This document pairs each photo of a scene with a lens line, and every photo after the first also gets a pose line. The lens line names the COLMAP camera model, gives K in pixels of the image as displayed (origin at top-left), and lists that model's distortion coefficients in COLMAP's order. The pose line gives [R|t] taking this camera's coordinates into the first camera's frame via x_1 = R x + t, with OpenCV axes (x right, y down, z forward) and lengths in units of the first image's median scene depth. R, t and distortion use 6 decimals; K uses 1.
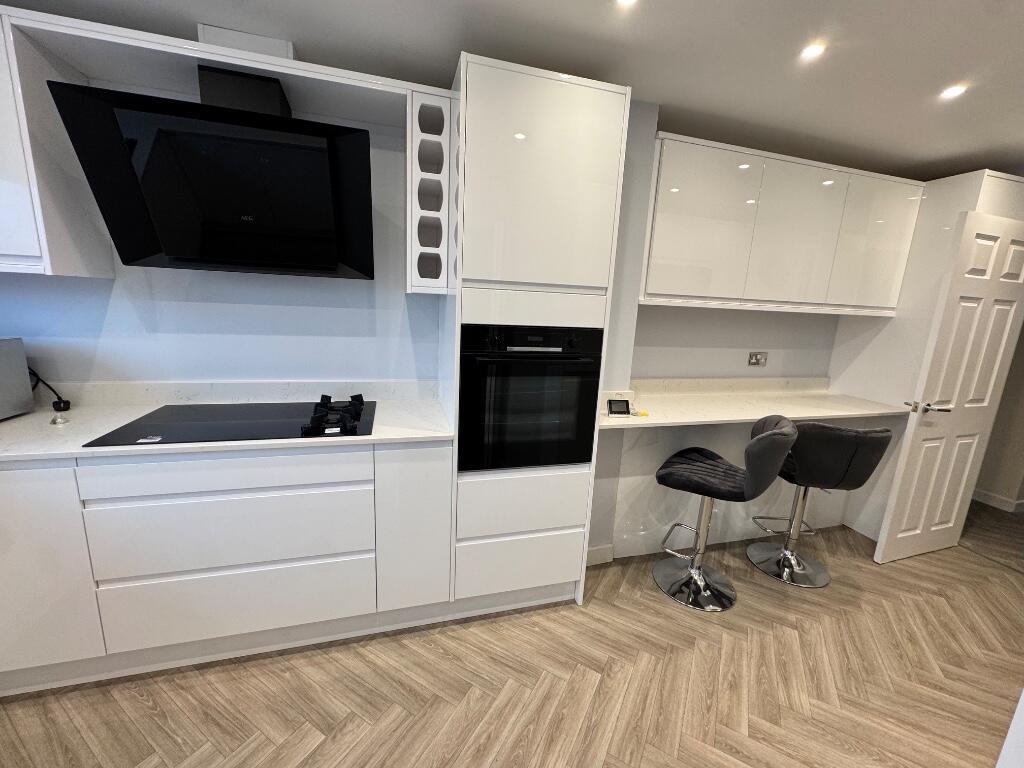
lens RADIAL K [[405.1, 0, 506.6], [0, 405.1, 380.5], [0, 0, 1]] dist [0.001304, 0.000158]
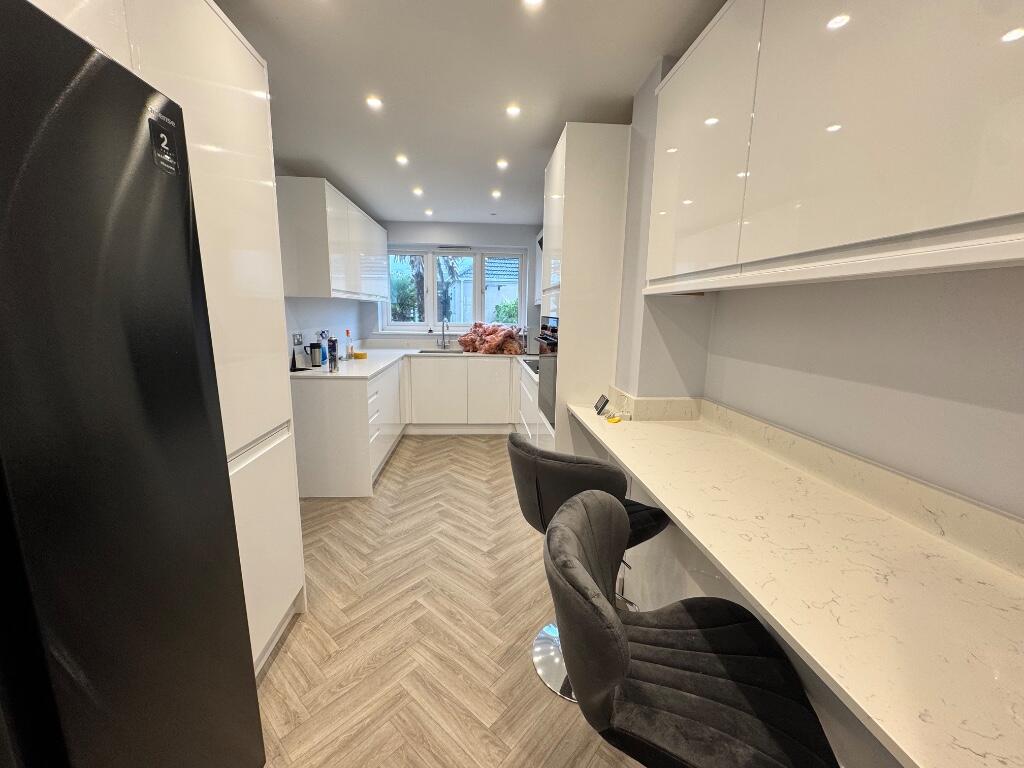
lens RADIAL K [[405.1, 0, 506.8], [0, 405.1, 386.6], [0, 0, 1]] dist [0.001304, 0.000158]
pose [[-0.203310, 0.119976, -0.971736, 1.604879], [-0.211873, 0.963558, 0.163295, -0.093478], [0.955916, 0.239085, -0.170481, 1.221770]]
